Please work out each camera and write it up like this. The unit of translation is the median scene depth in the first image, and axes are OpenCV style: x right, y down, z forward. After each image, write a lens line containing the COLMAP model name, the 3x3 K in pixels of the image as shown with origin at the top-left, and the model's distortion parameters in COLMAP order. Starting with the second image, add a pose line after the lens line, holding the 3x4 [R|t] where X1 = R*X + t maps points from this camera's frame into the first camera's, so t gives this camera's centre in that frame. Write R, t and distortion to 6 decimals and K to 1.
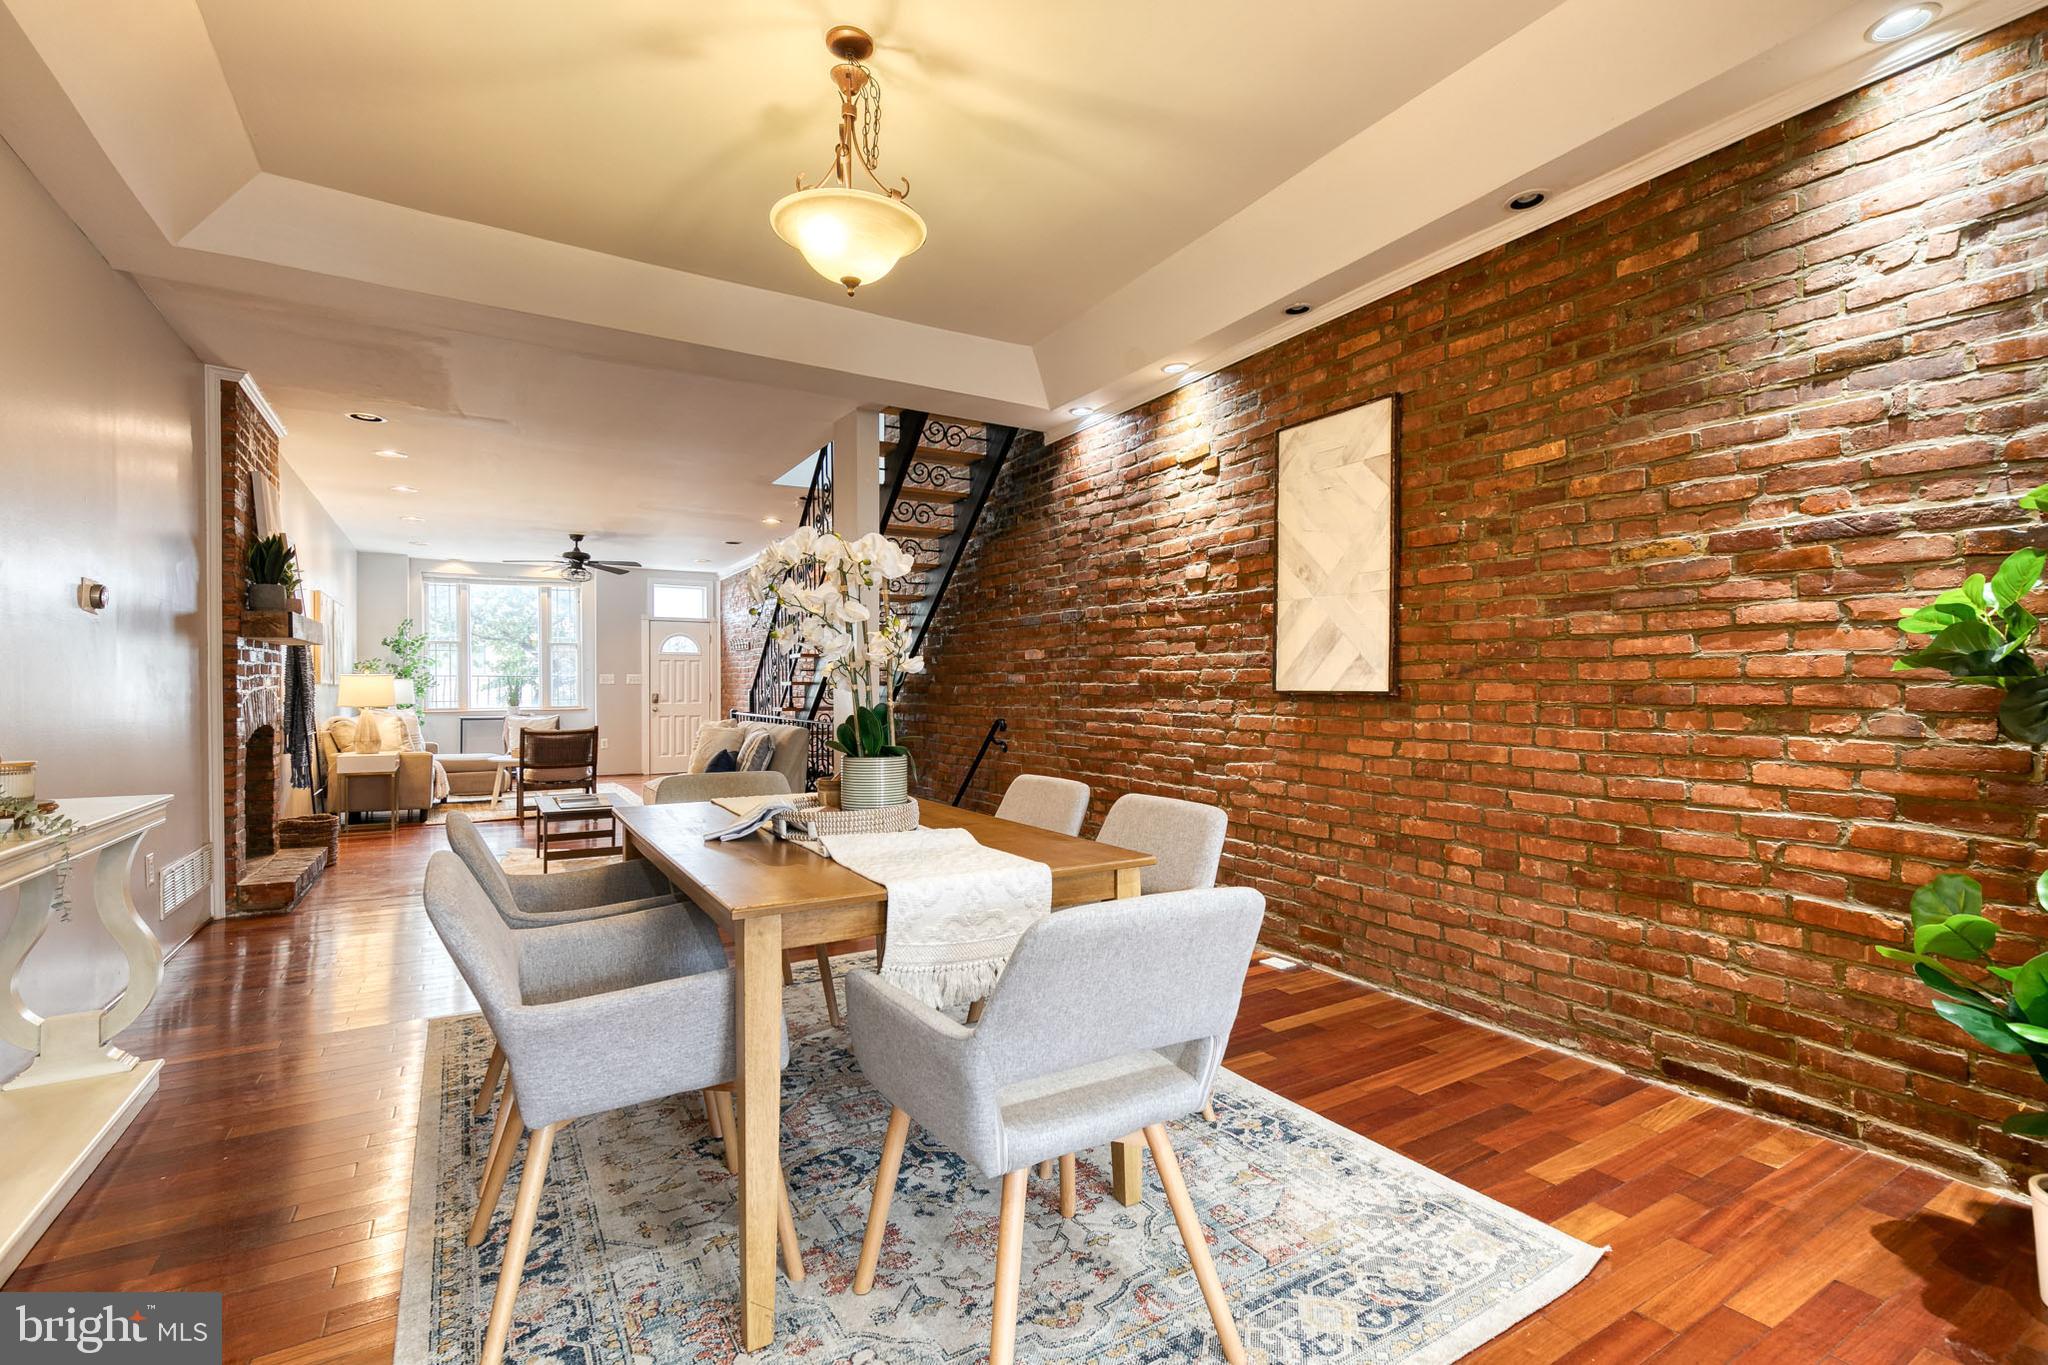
lens RADIAL K [[922.0, 0, 1042.5], [0, 922.0, 685.2], [0, 0, 1]] dist [0.009450, -0.001218]
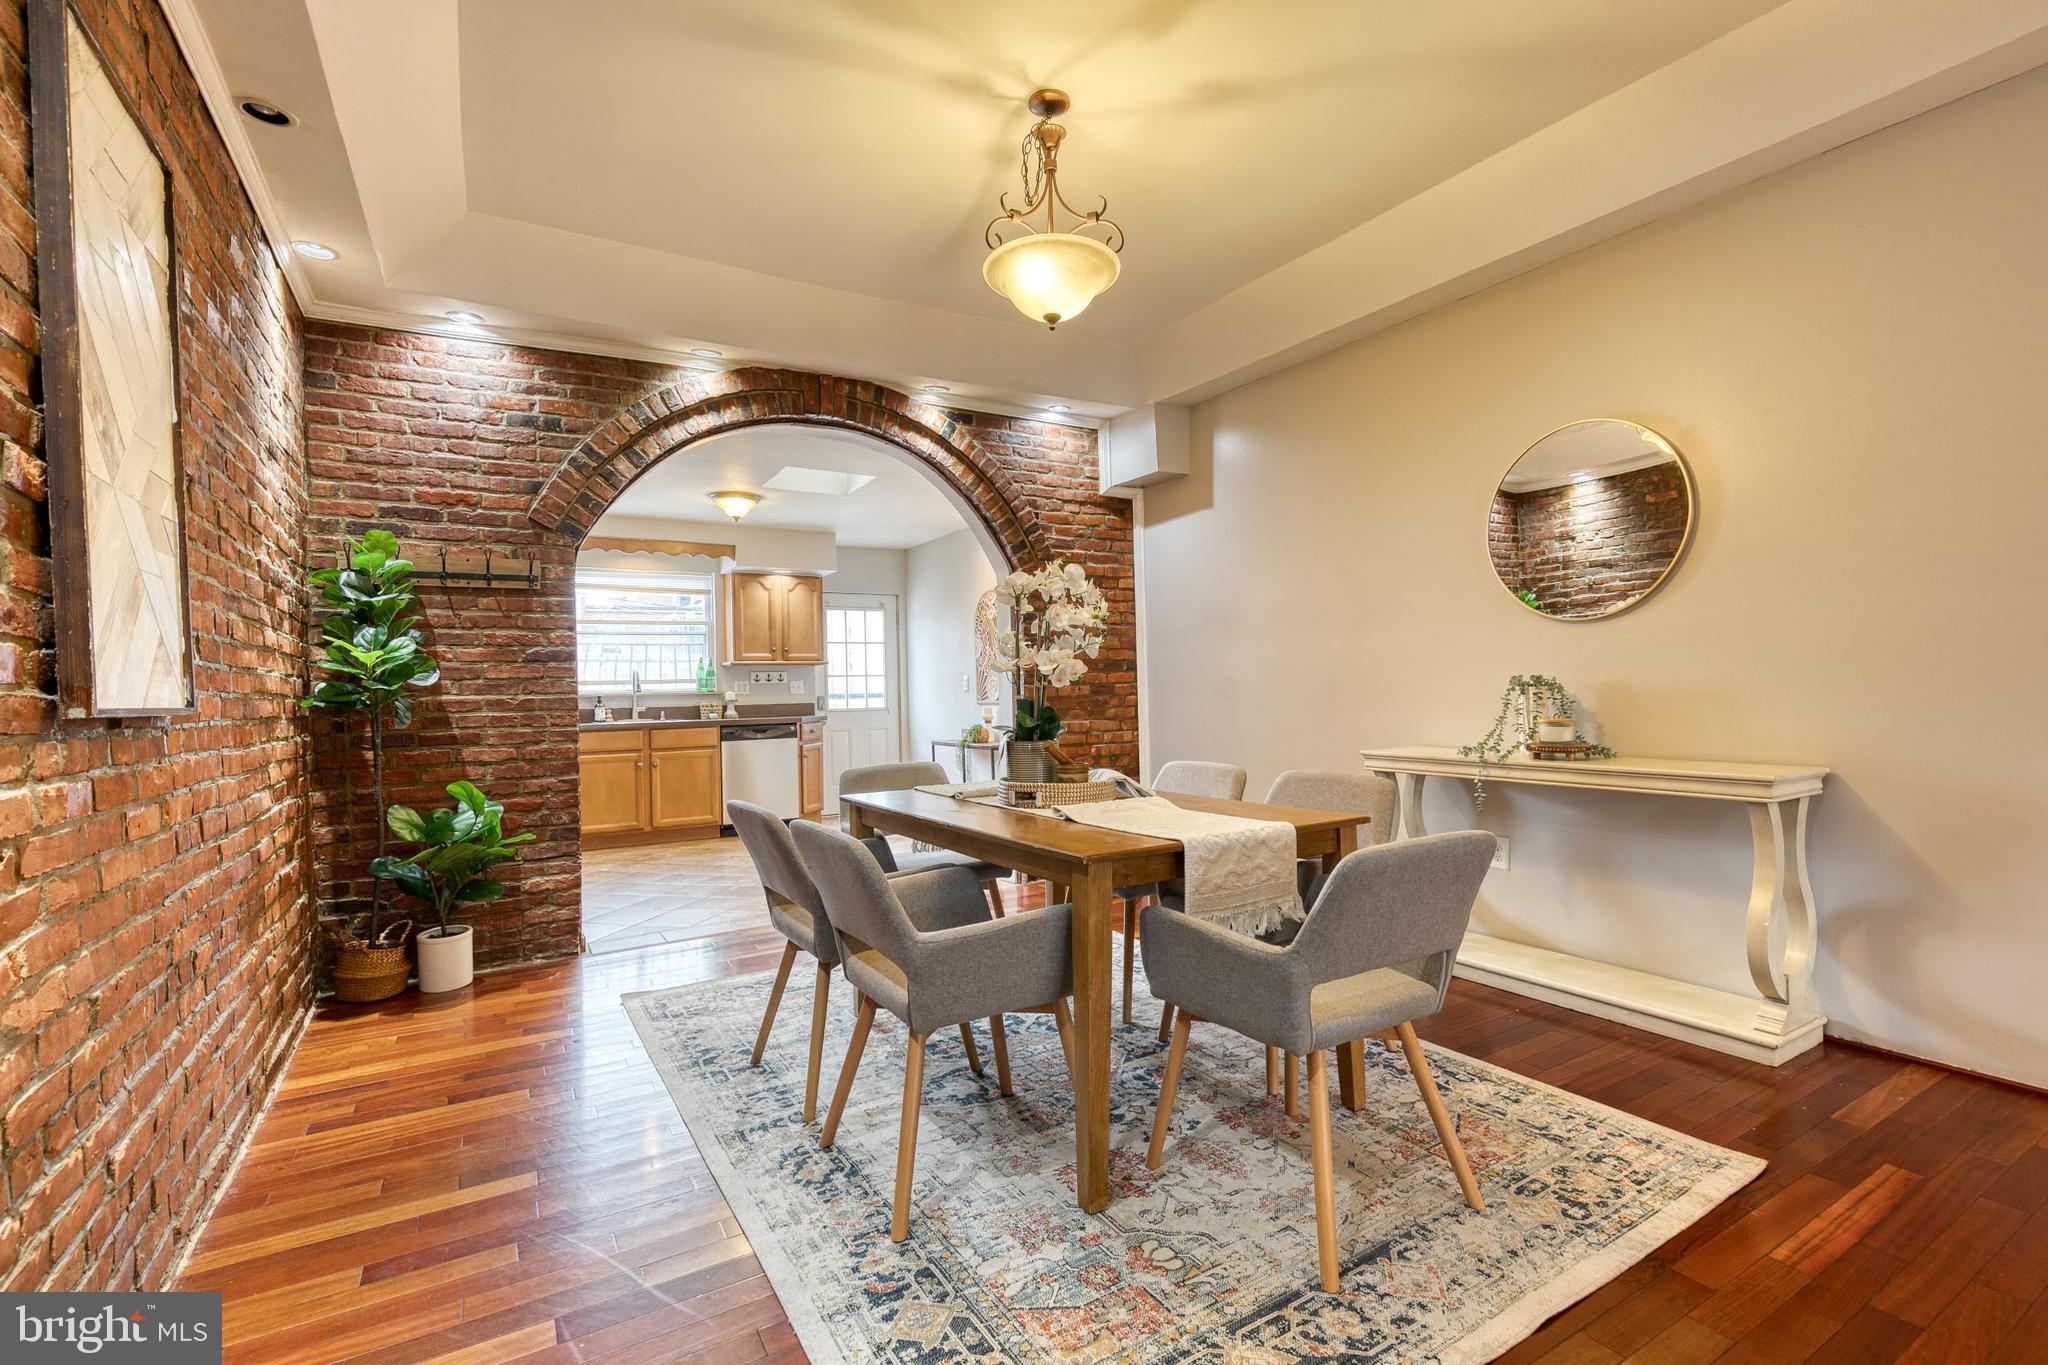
lens RADIAL K [[922.0, 0, 1042.5], [0, 922.0, 685.2], [0, 0, 1]] dist [0.009450, -0.001218]
pose [[-0.999720, 0.023652, -0.000275, -0.112069], [0.023653, 0.999705, -0.005519, 0.006887], [0.000144, -0.005524, -0.999985, 1.278452]]
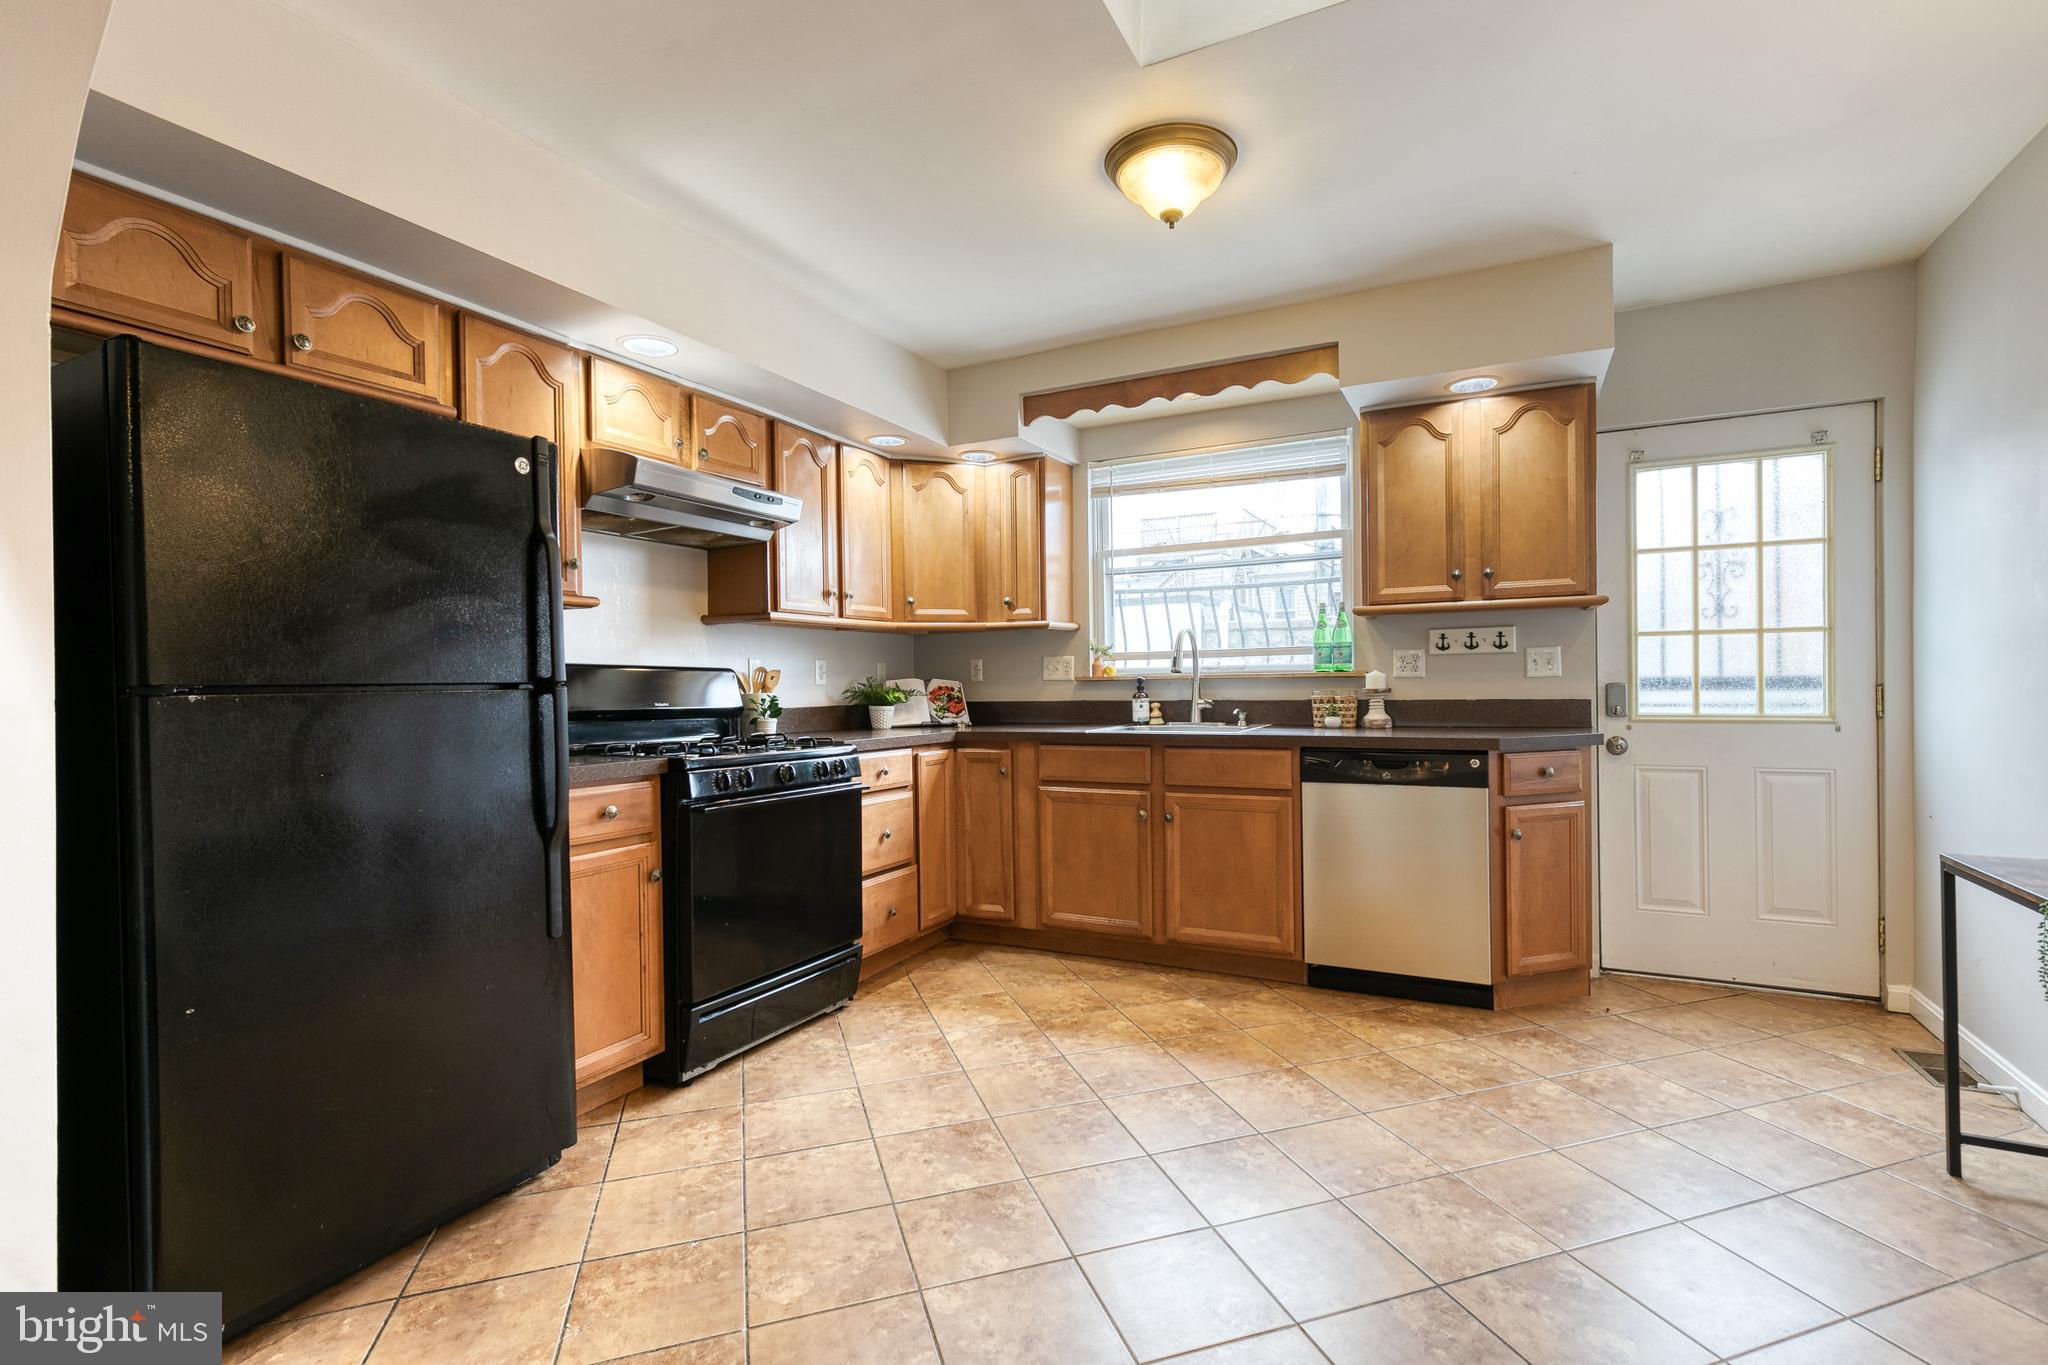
lens RADIAL K [[922.0, 0, 1042.5], [0, 922.0, 685.2], [0, 0, 1]] dist [0.009450, -0.001218]
pose [[-0.532270, 0.003291, 0.846568, -0.059708], [0.016108, 0.999851, 0.006240, -0.003270], [-0.846422, 0.016958, -0.532243, 0.127080]]
